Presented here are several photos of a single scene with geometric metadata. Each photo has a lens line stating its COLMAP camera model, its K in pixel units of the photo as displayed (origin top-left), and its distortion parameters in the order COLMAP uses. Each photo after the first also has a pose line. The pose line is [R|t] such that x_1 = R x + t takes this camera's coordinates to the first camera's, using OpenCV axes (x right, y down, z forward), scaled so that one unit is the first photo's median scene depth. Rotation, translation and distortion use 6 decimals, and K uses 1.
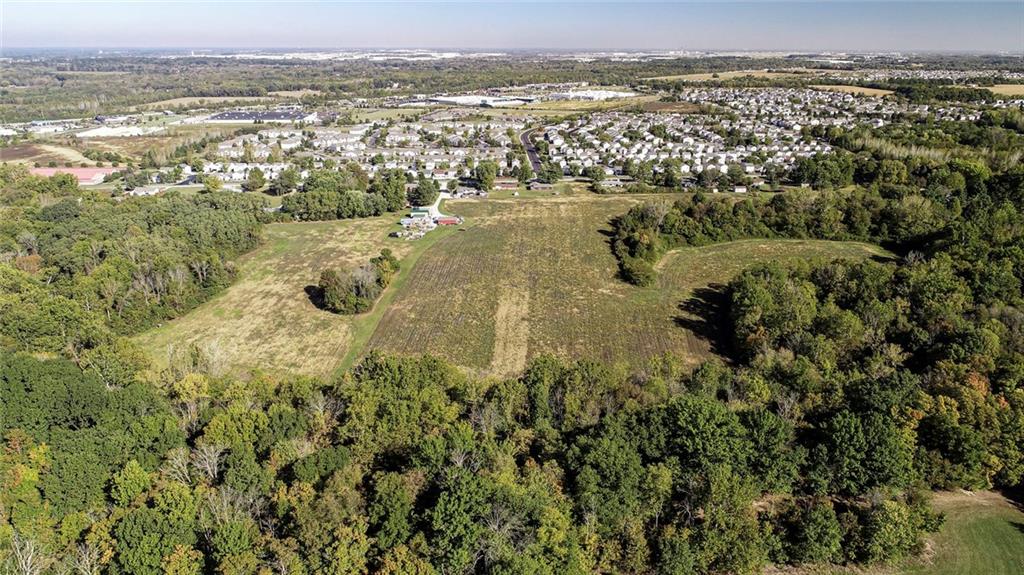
lens RADIAL K [[700.3, 0, 512.0], [0, 700.3, 287.5], [0, 0, 1]] dist [-0.003052, -0.000376]
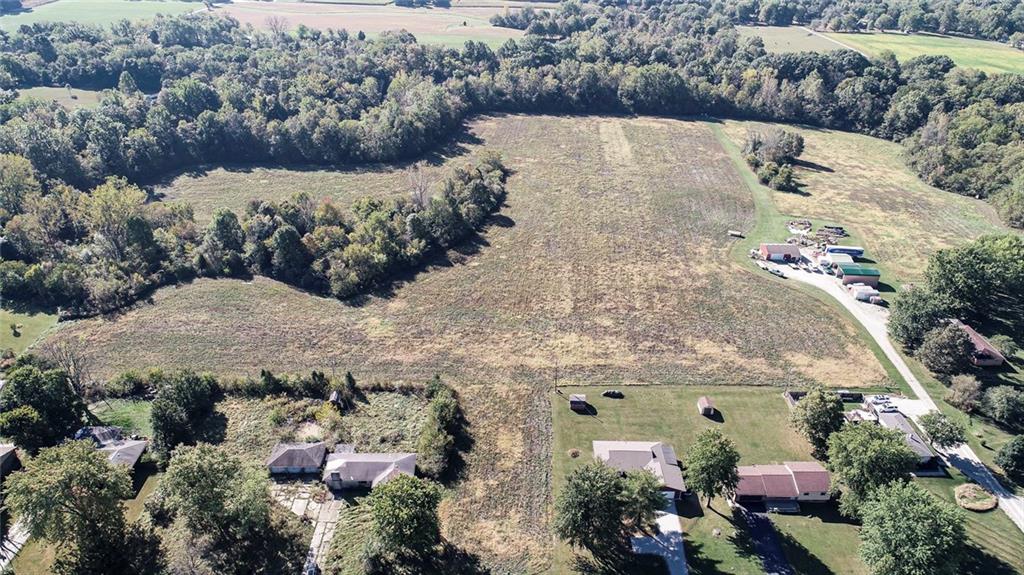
lens RADIAL K [[705.1, 0, 512.0], [0, 705.1, 287.5], [0, 0, 1]] dist [-0.003967, 0.000417]
pose [[-0.999563, -0.026824, 0.012420, 0.077494], [-0.008679, 0.667957, 0.744150, -0.337848], [-0.028257, 0.743717, -0.667898, 0.973590]]
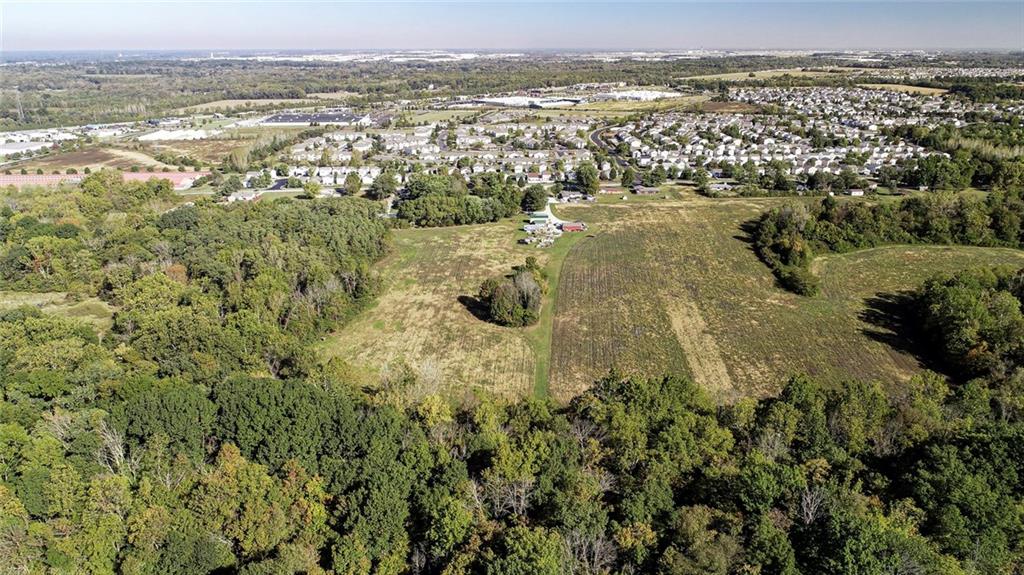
lens RADIAL K [[705.1, 0, 512.0], [0, 705.1, 287.5], [0, 0, 1]] dist [-0.003967, 0.000417]
pose [[0.999854, -0.001127, -0.017035, -0.110309], [0.001083, 0.999996, -0.002582, -0.006324], [0.017038, 0.002563, 0.999852, 0.019114]]
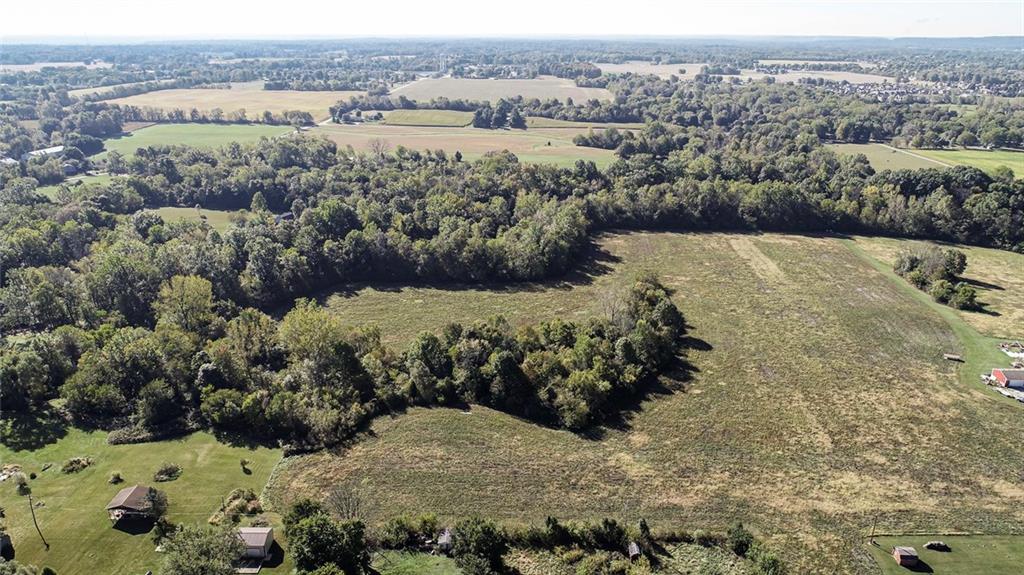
lens RADIAL K [[712.3, 0, 512.0], [0, 712.3, 287.5], [0, 0, 1]] dist [-0.003787, -0.000679]
pose [[-0.998817, -0.021943, 0.043394, 0.177087], [0.010321, 0.776400, 0.630156, -0.331136], [-0.047518, 0.629858, -0.775255, 0.960703]]
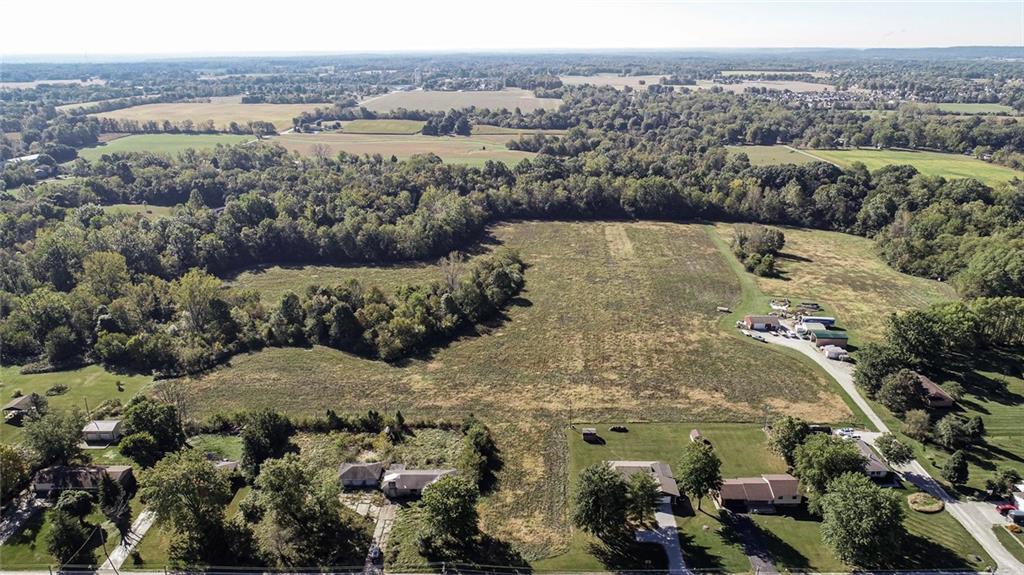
lens RADIAL K [[686.6, 0, 512.0], [0, 686.6, 287.5], [0, 0, 1]] dist [-0.005028, 0.000971]
pose [[-0.999260, -0.010035, 0.037135, 0.078794], [0.015380, 0.780626, 0.624810, -0.356835], [-0.035258, 0.624918, -0.779894, 1.028385]]
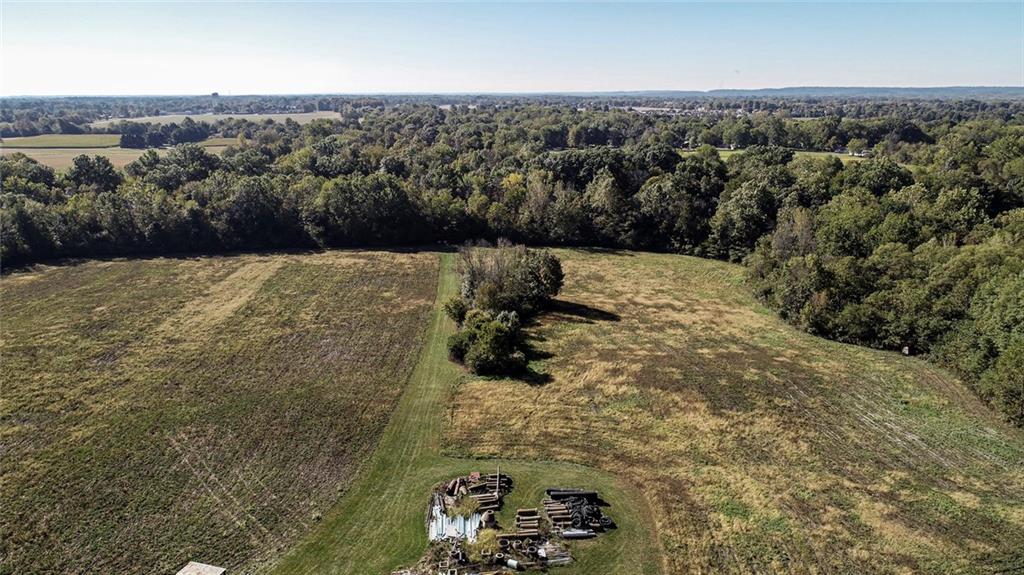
lens RADIAL K [[690.2, 0, 512.0], [0, 690.2, 287.5], [0, 0, 1]] dist [-0.004153, -0.001241]
pose [[-0.989449, 0.043880, -0.138073, -0.081290], [-0.043410, 0.819450, 0.571504, -0.157980], [0.138222, 0.571468, -0.808900, 0.742644]]
